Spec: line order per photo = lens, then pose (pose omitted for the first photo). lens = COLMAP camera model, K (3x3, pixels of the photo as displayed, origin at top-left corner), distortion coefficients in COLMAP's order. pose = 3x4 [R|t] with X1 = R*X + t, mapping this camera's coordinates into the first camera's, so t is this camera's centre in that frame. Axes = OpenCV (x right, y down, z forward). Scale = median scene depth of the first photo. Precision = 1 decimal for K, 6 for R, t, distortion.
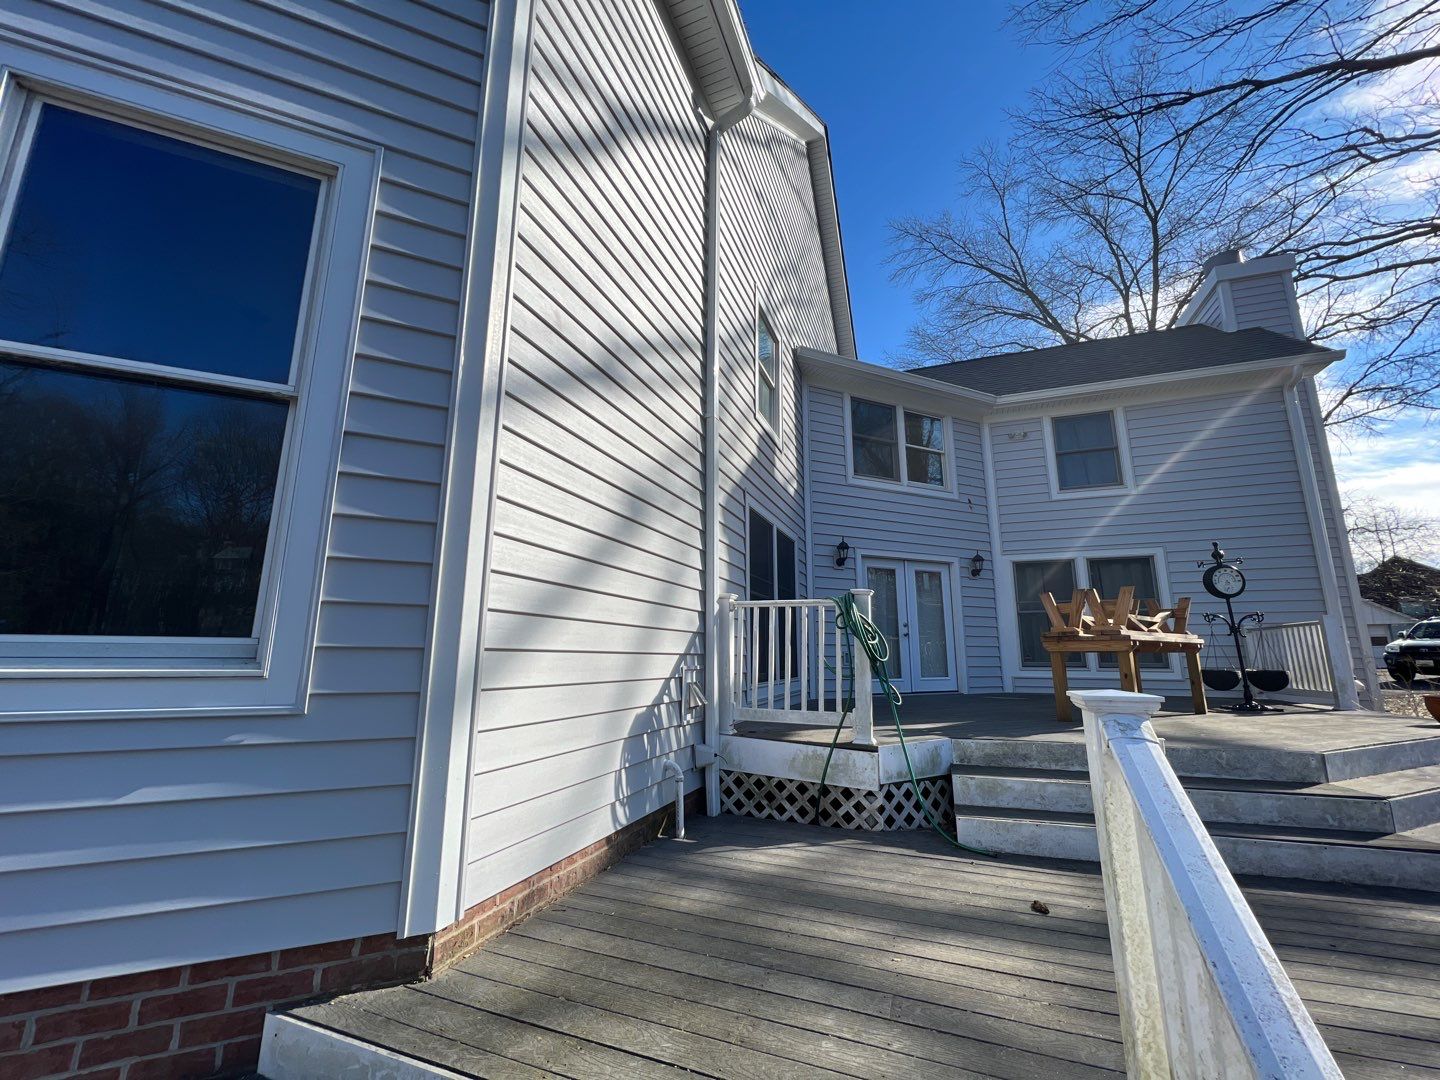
lens RADIAL K [[574.7, 0, 718.3], [0, 574.7, 542.1], [0, 0, 1]] dist [-0.000739, -0.000190]
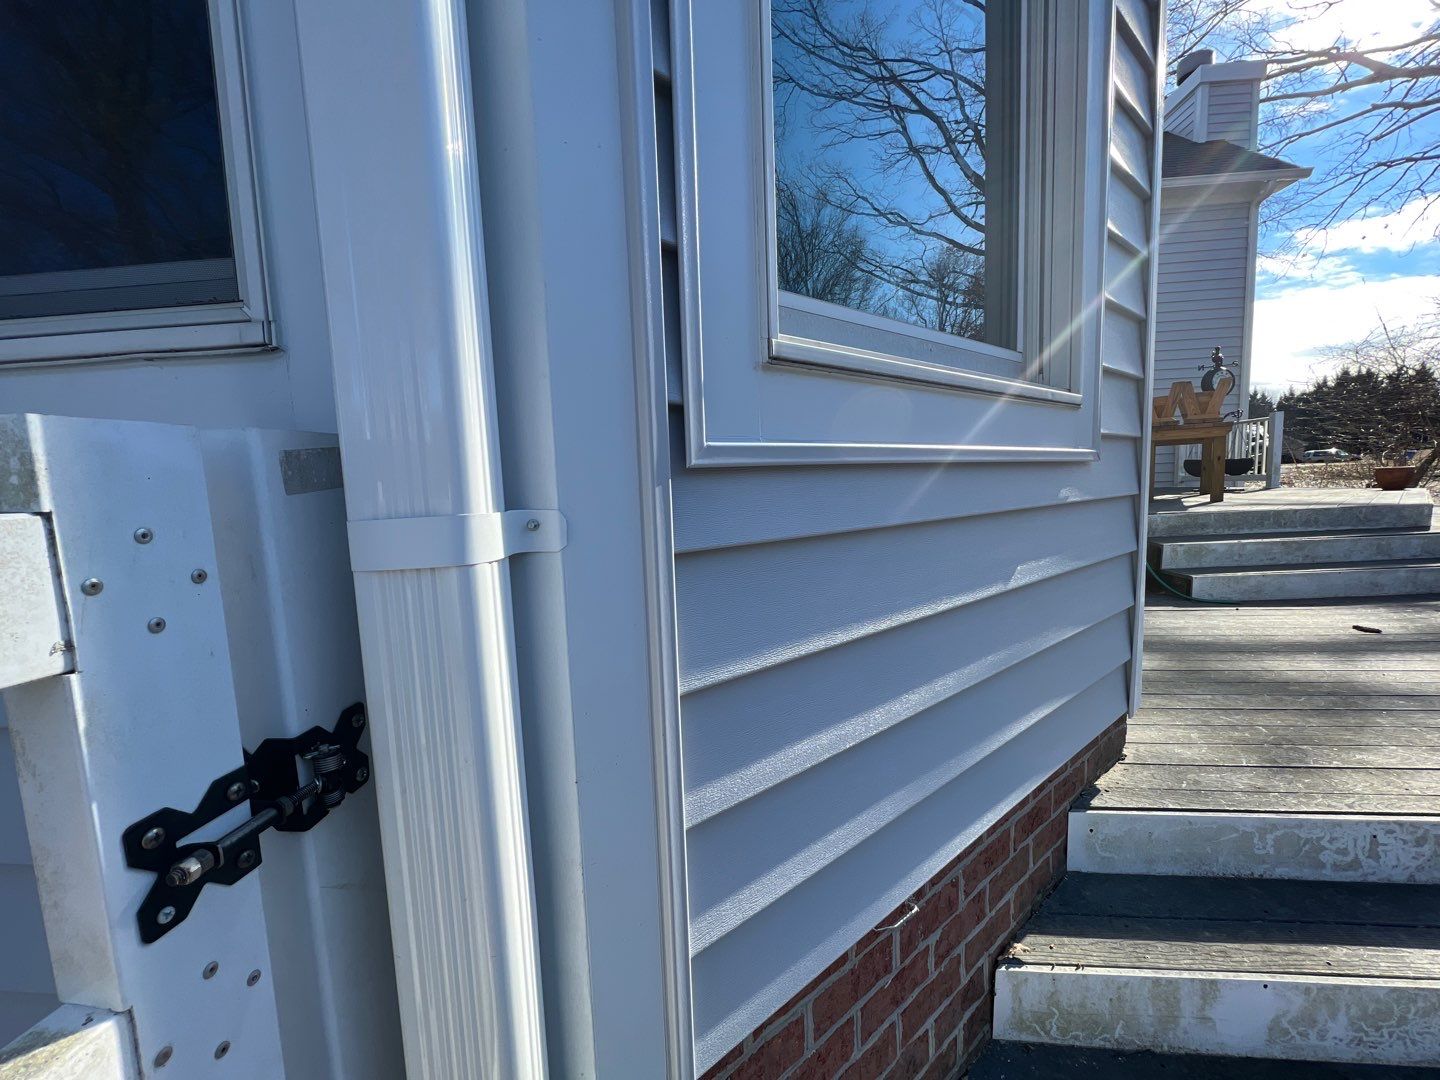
lens RADIAL K [[574.7, 0, 718.3], [0, 574.7, 542.1], [0, 0, 1]] dist [-0.000739, -0.000190]
pose [[0.961958, -0.068446, 0.264484, -0.719593], [-0.010860, 0.957762, 0.287358, 0.097981], [-0.272981, -0.279299, 0.920583, 0.230500]]
